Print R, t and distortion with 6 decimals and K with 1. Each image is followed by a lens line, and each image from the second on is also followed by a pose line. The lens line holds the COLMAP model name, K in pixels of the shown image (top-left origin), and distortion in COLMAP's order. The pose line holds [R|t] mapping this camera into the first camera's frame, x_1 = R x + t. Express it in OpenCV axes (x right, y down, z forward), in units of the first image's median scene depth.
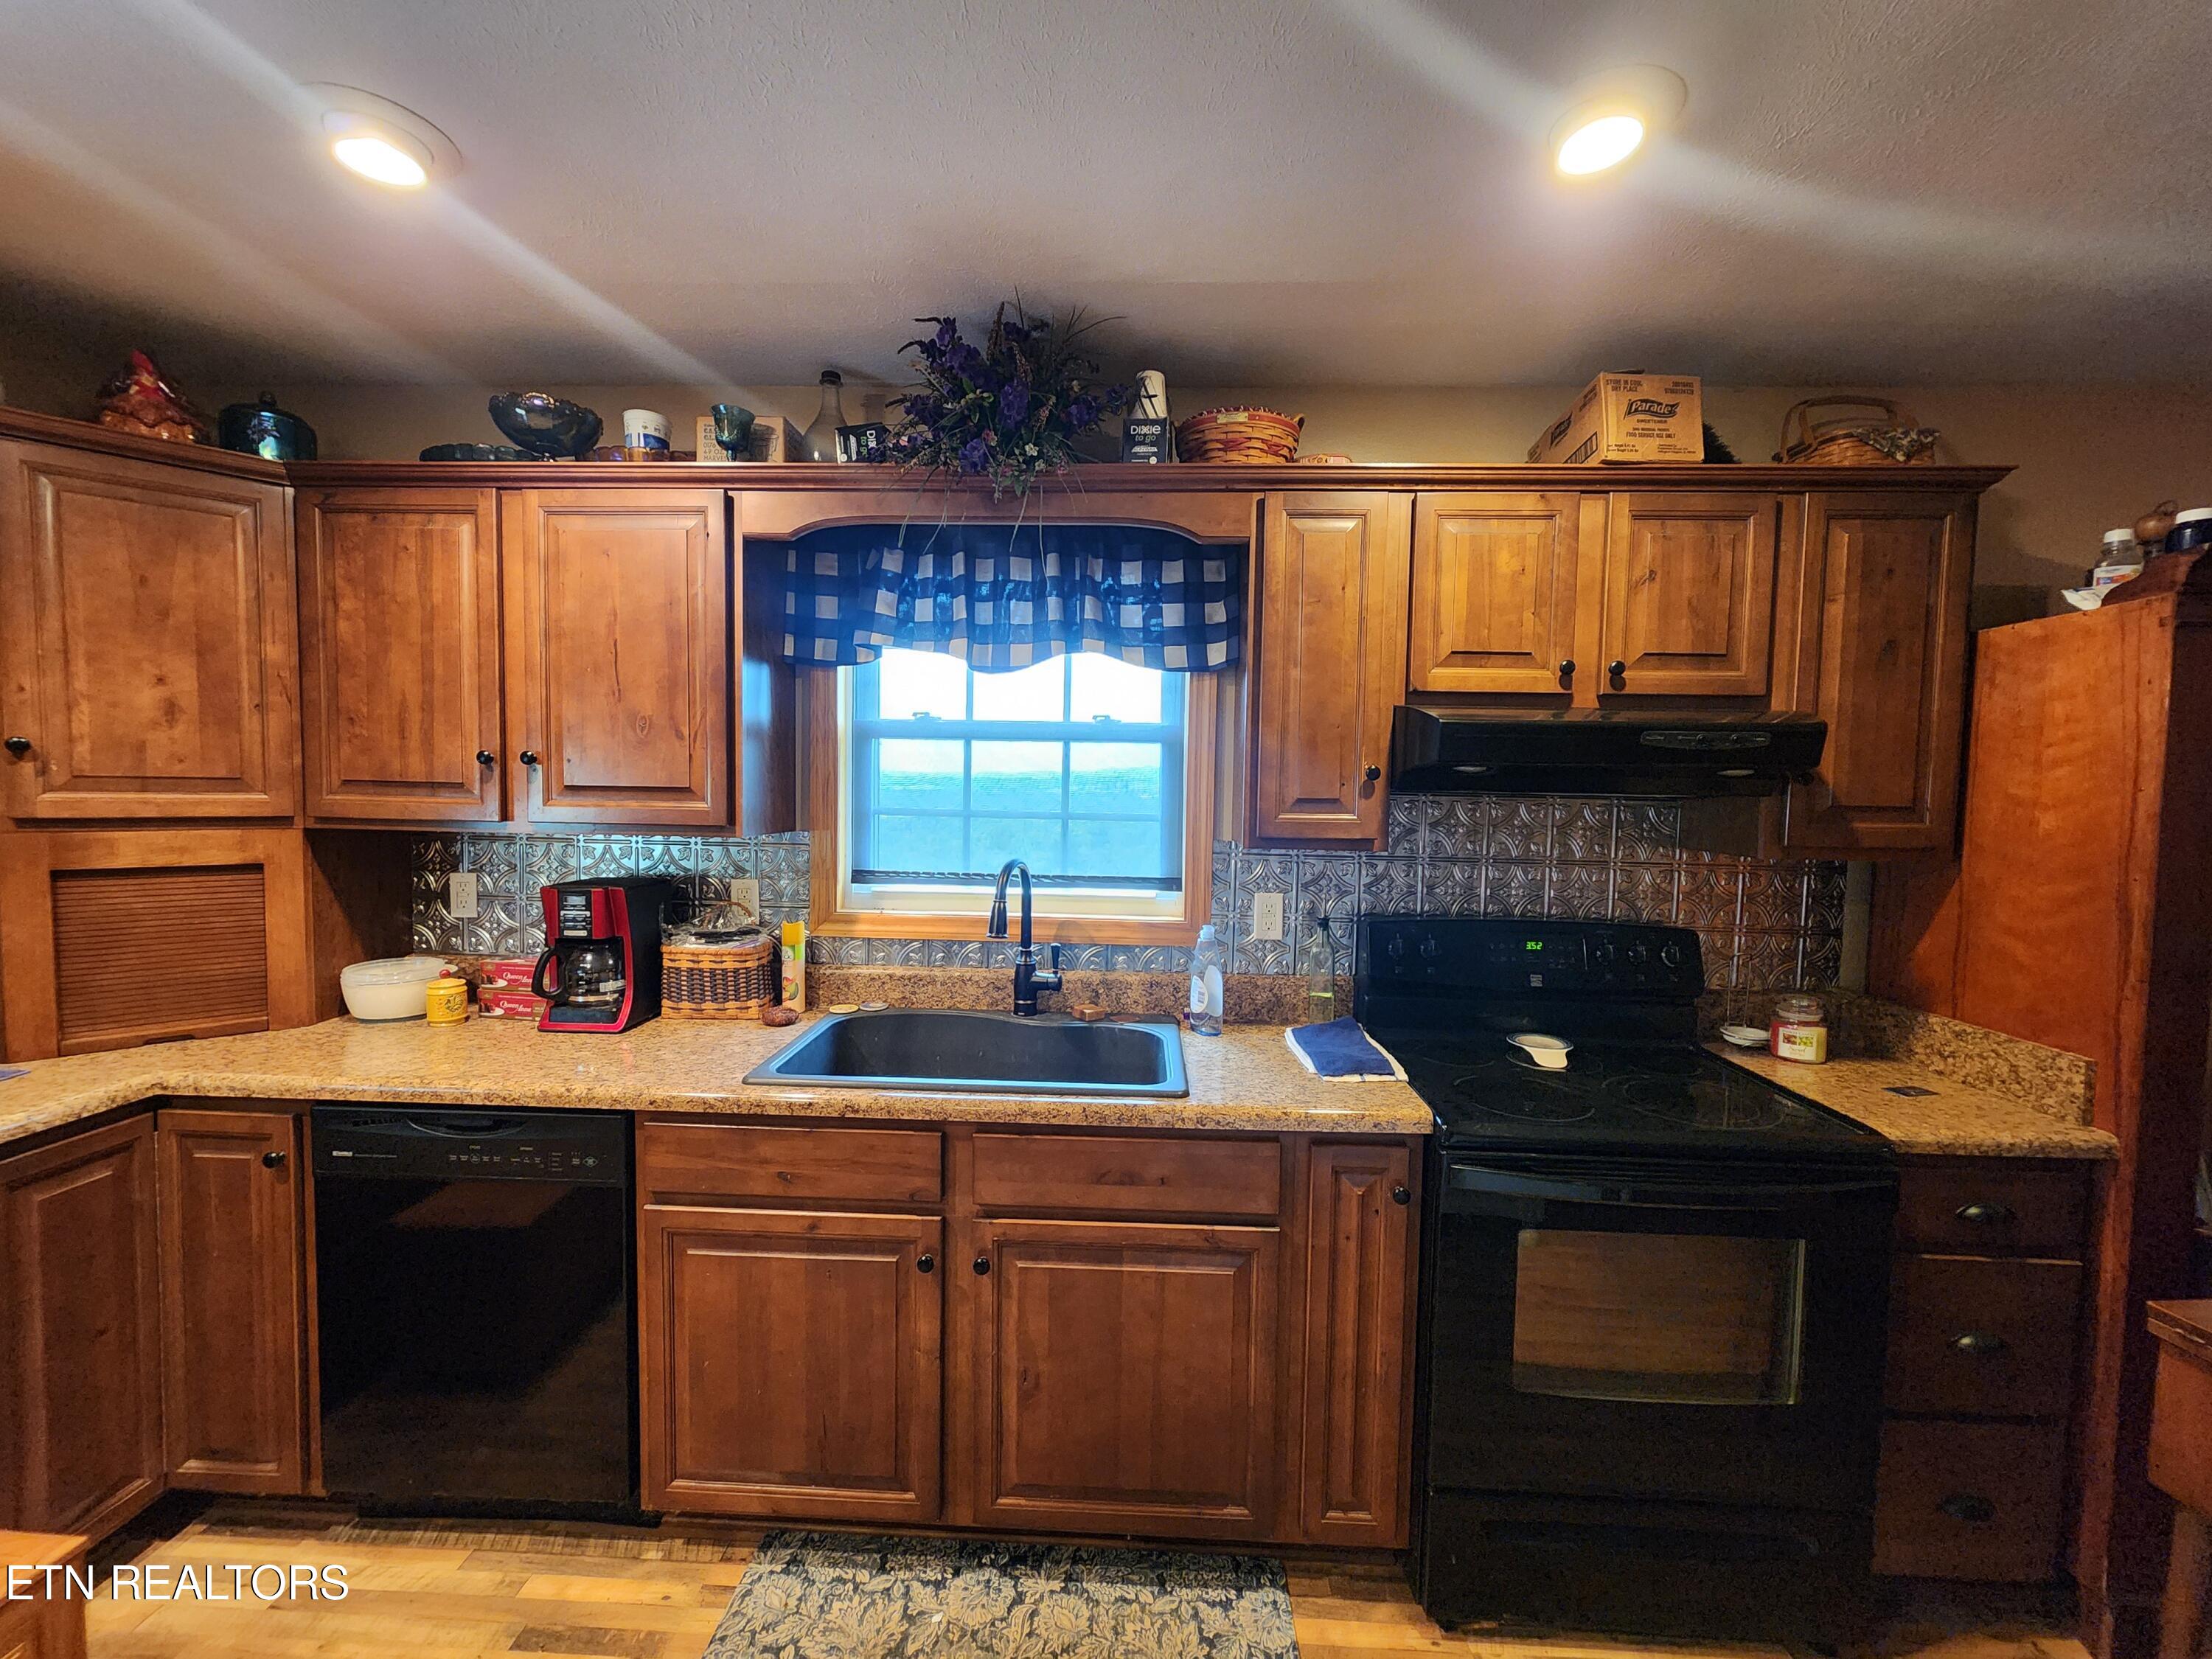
lens RADIAL K [[910.9, 0, 1102.6], [0, 910.9, 832.9], [0, 0, 1]] dist [-0.001865, 0.000084]
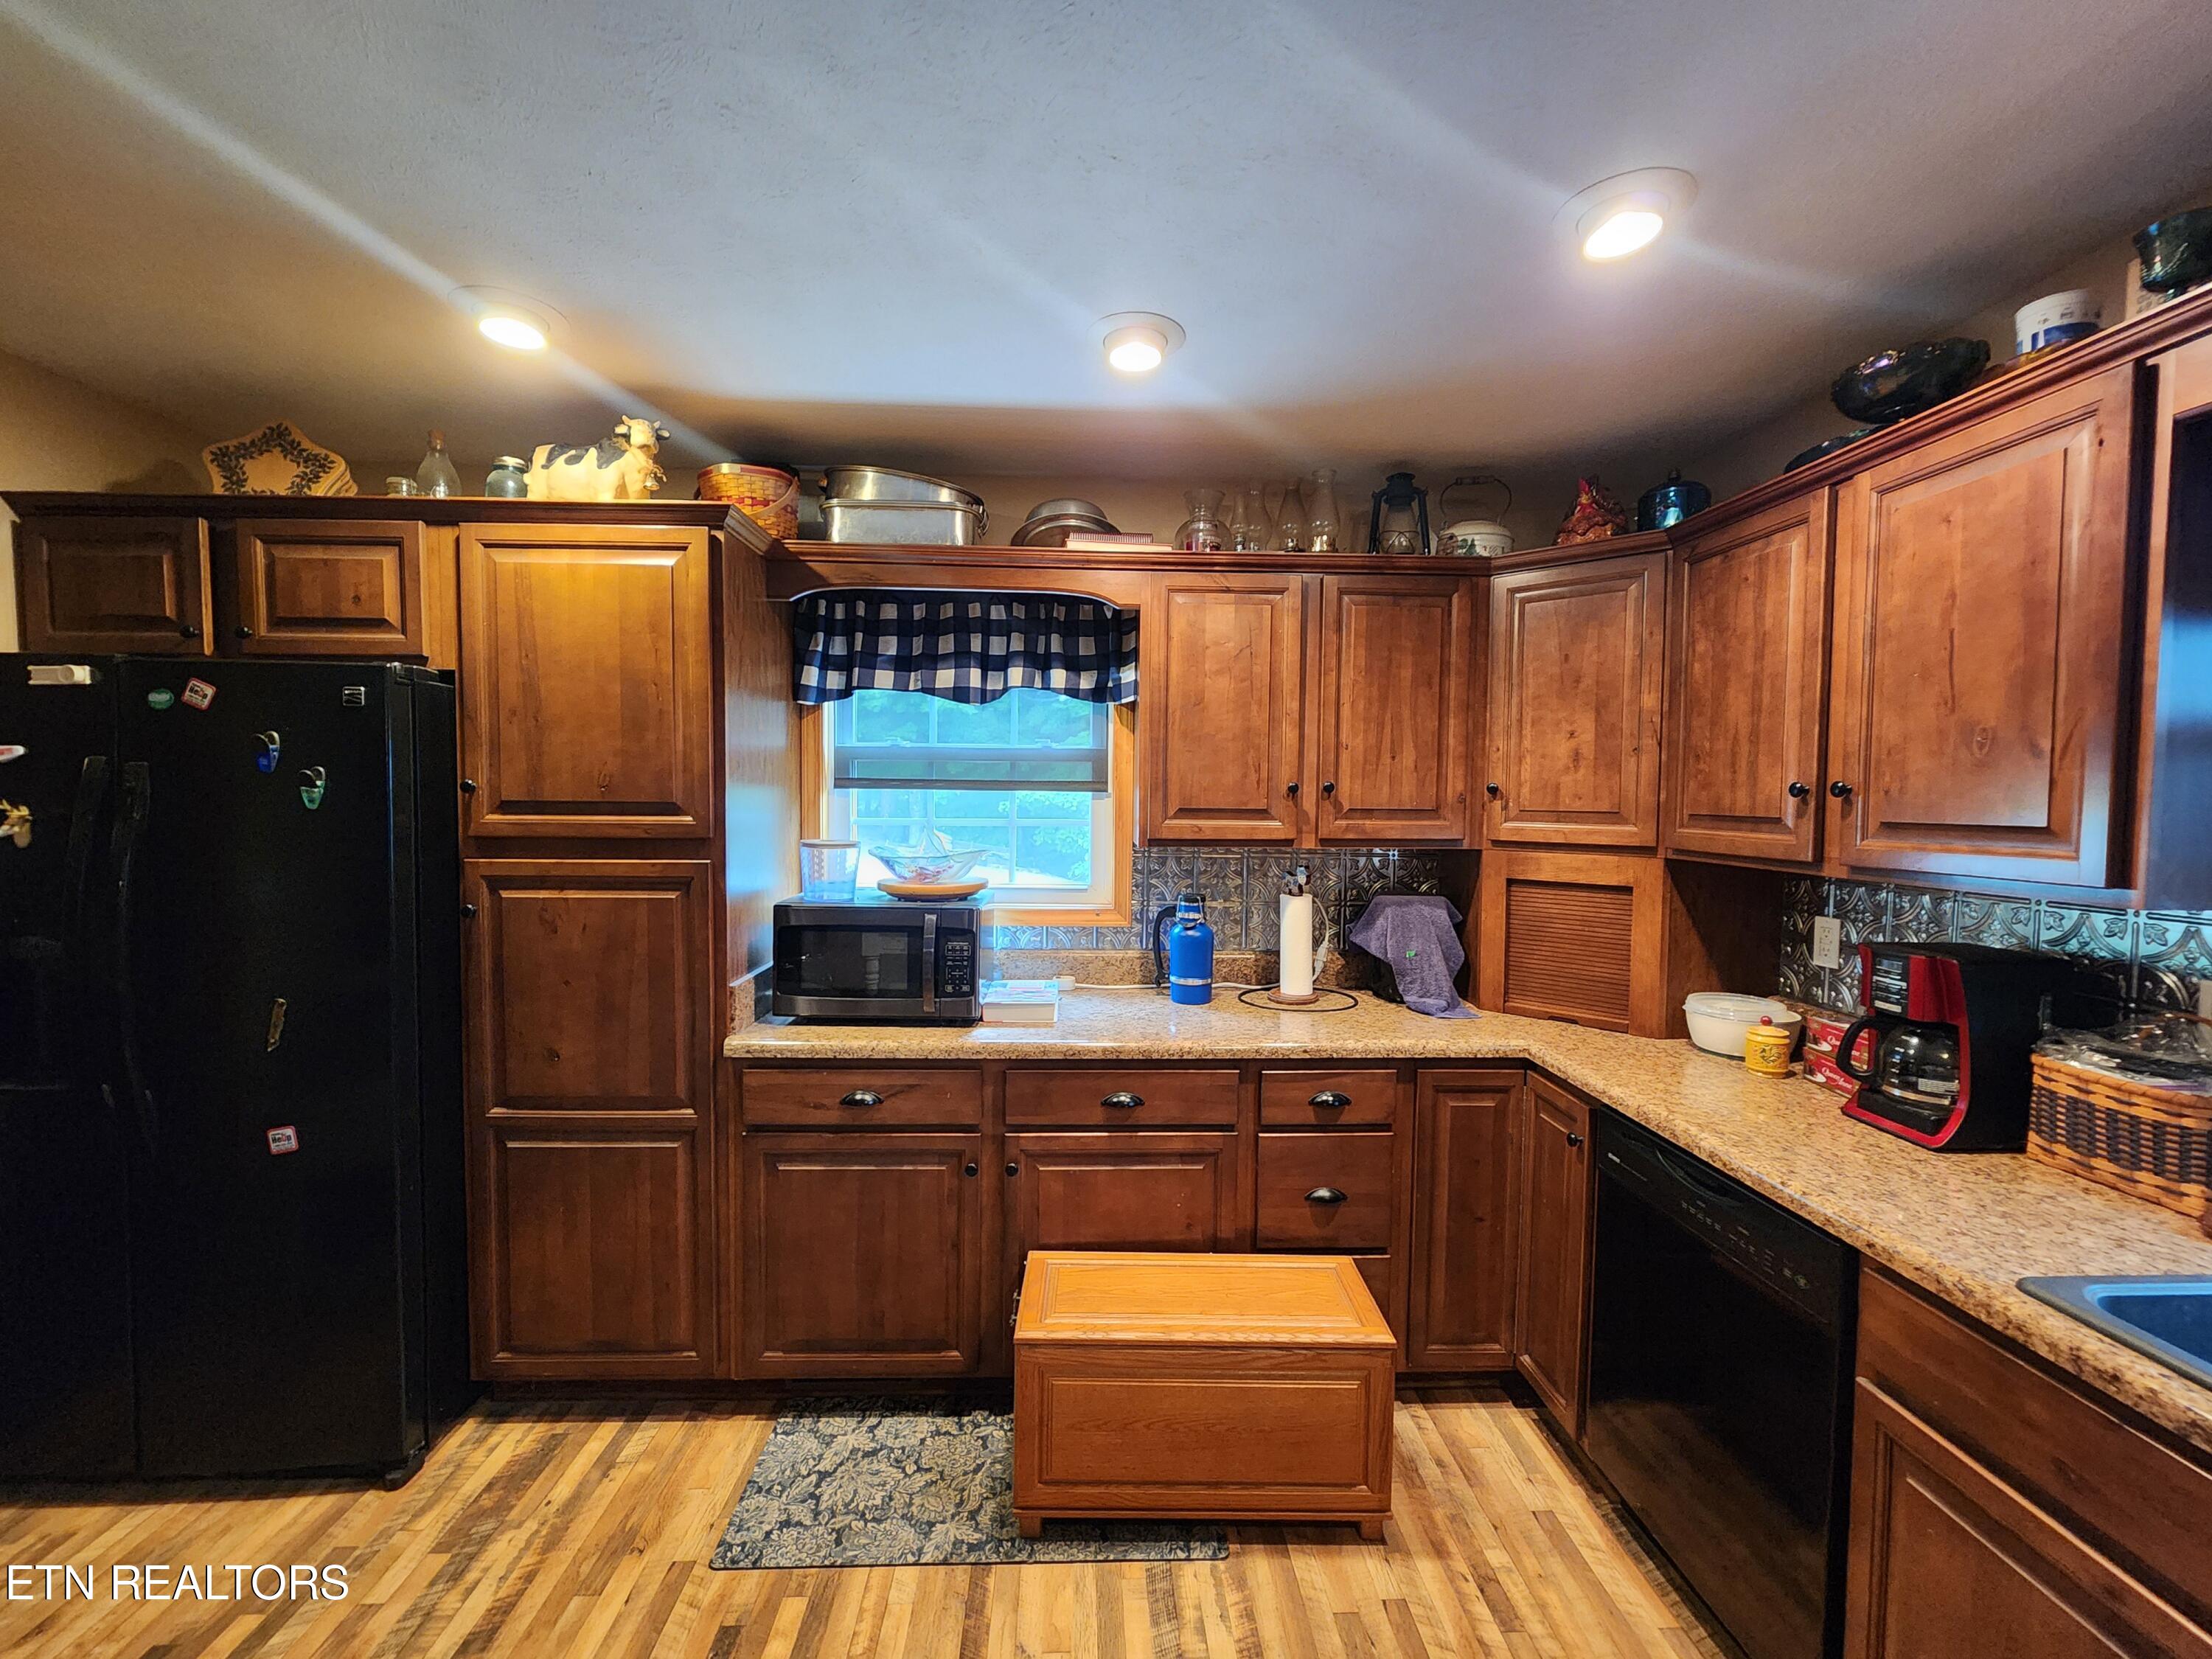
lens RADIAL K [[910.9, 0, 1098.6], [0, 910.9, 830.8], [0, 0, 1]] dist [-0.001865, 0.000084]
pose [[0.068618, 0.022767, -0.997383, 0.172619], [-0.060416, 0.997999, 0.018624, -0.017669], [0.995812, 0.058980, 0.069856, 0.252609]]
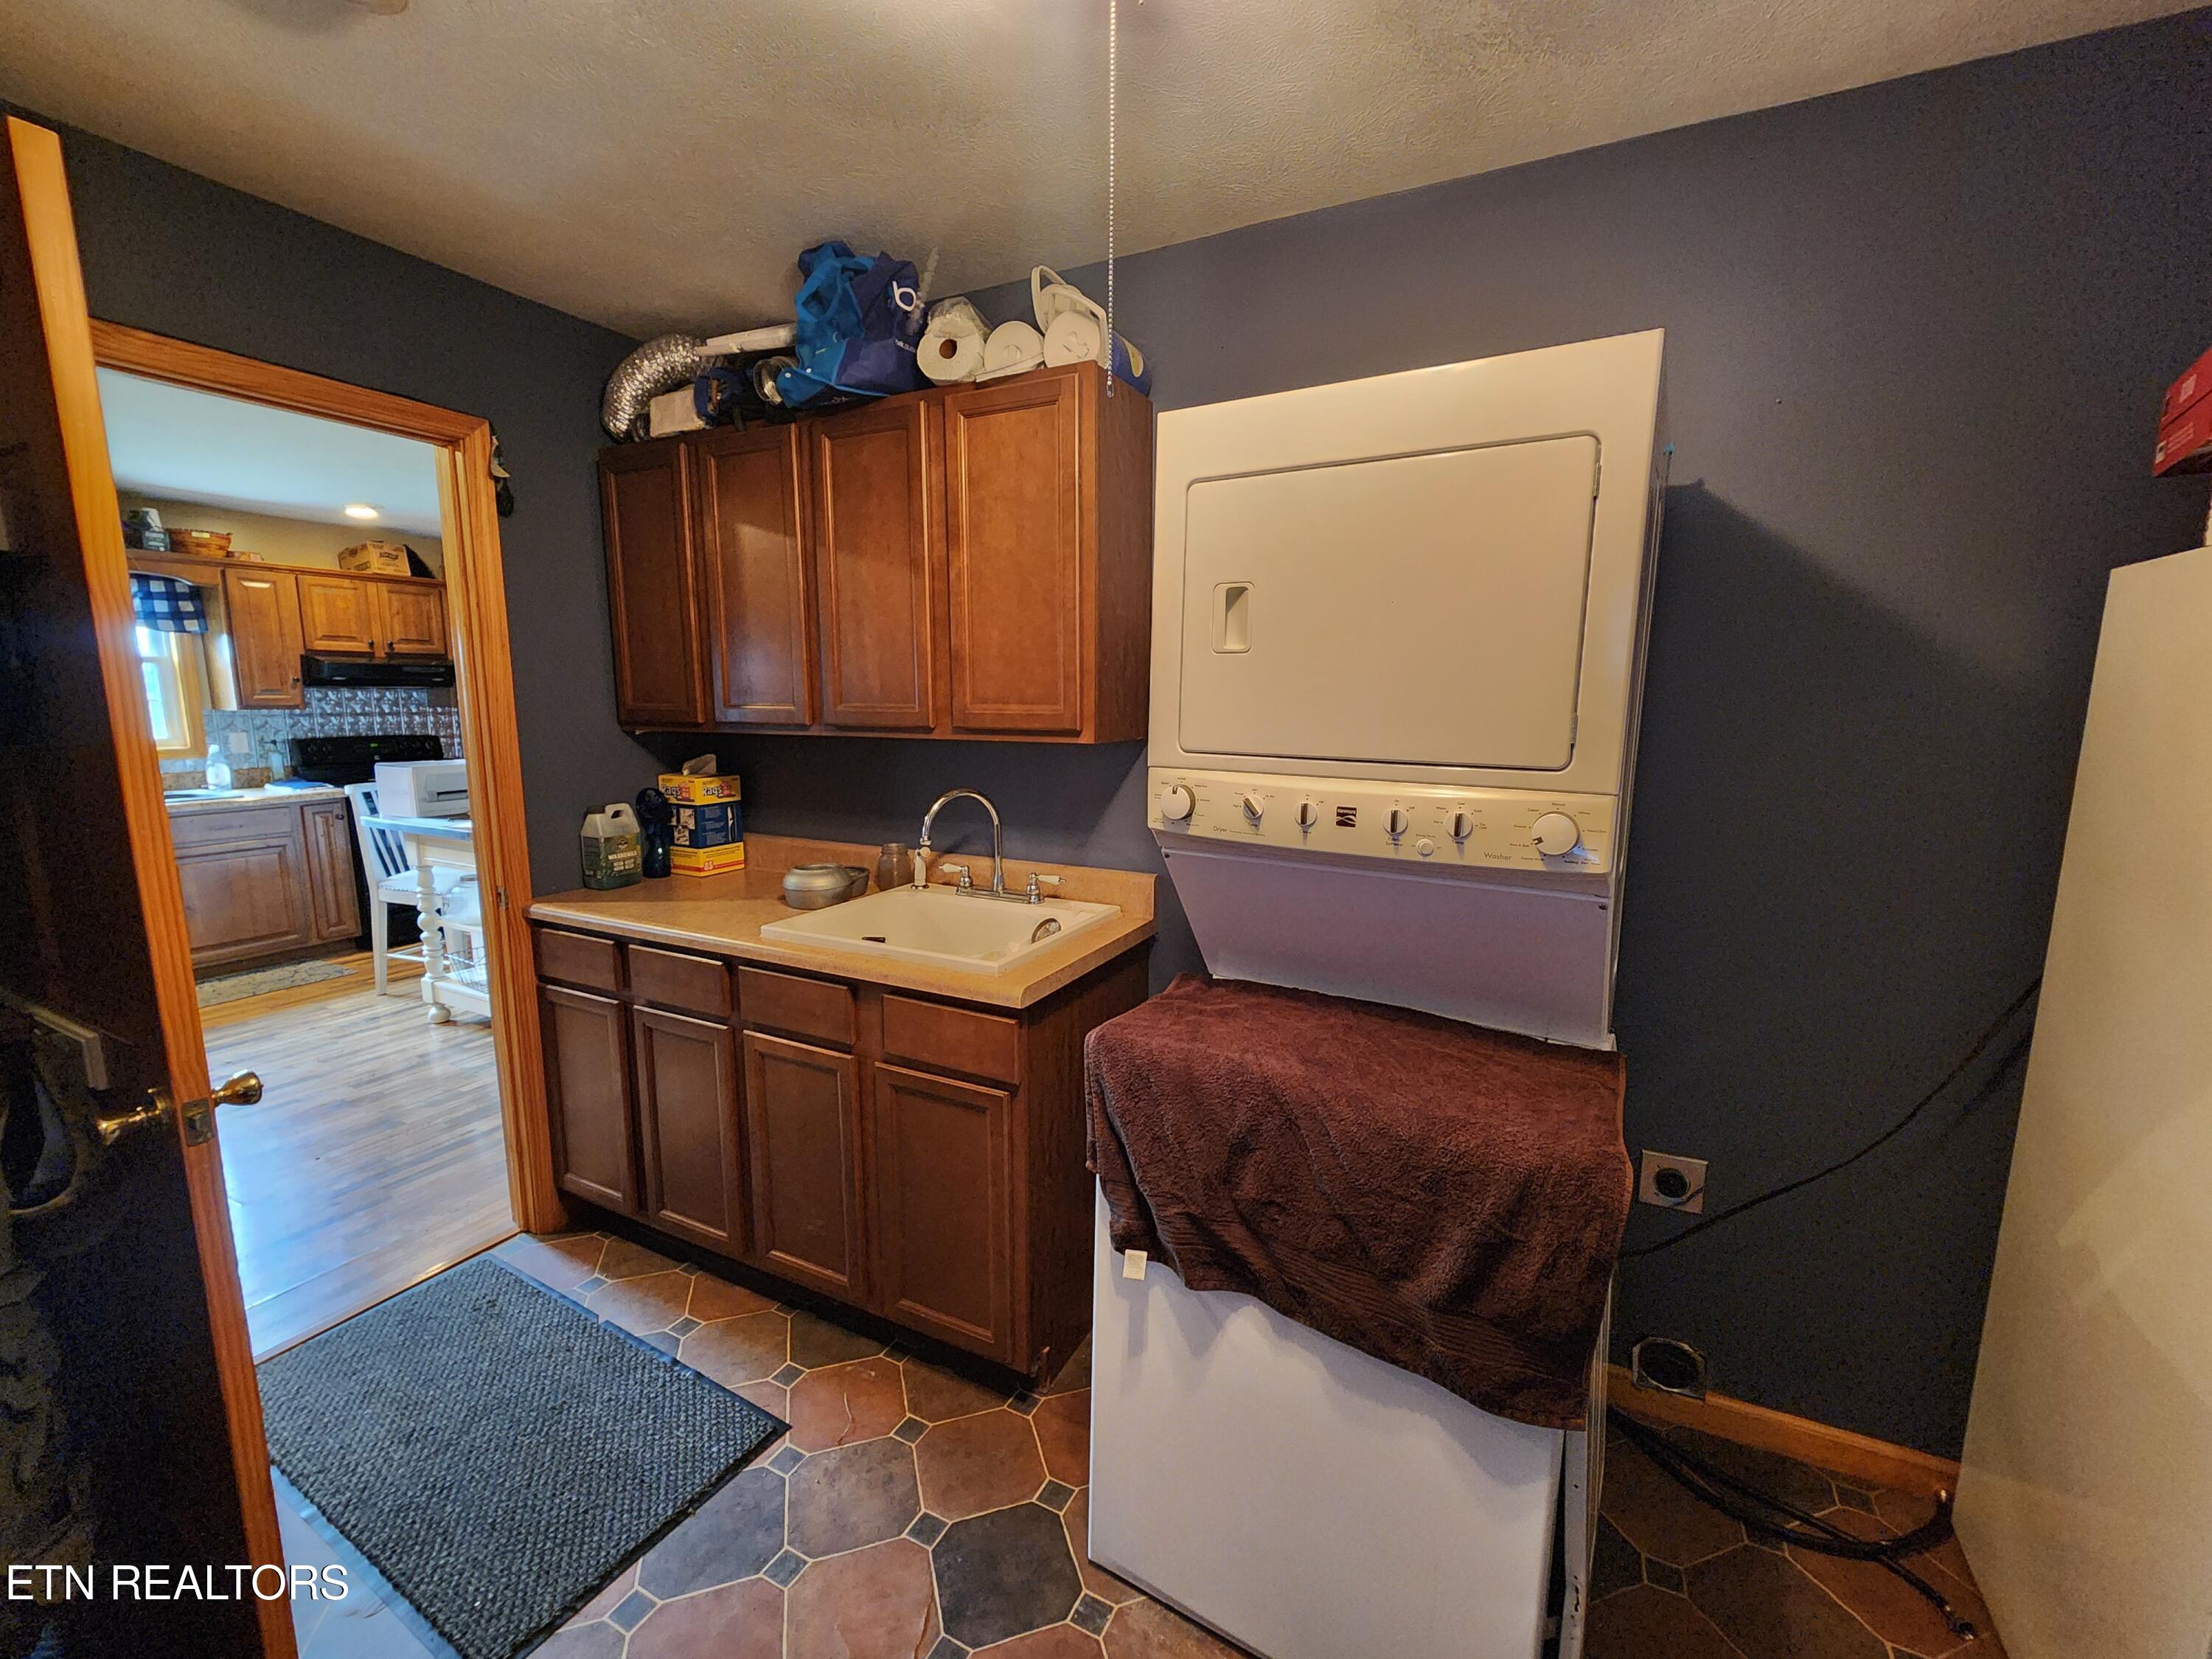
lens RADIAL K [[910.9, 0, 1105.2], [0, 910.9, 836.0], [0, 0, 1]] dist [-0.001865, 0.000084]
pose [[0.415105, -0.154940, 0.896483, -1.060993], [0.051520, 0.987813, 0.146869, 0.105602], [-0.908314, -0.014779, 0.418028, -2.050819]]
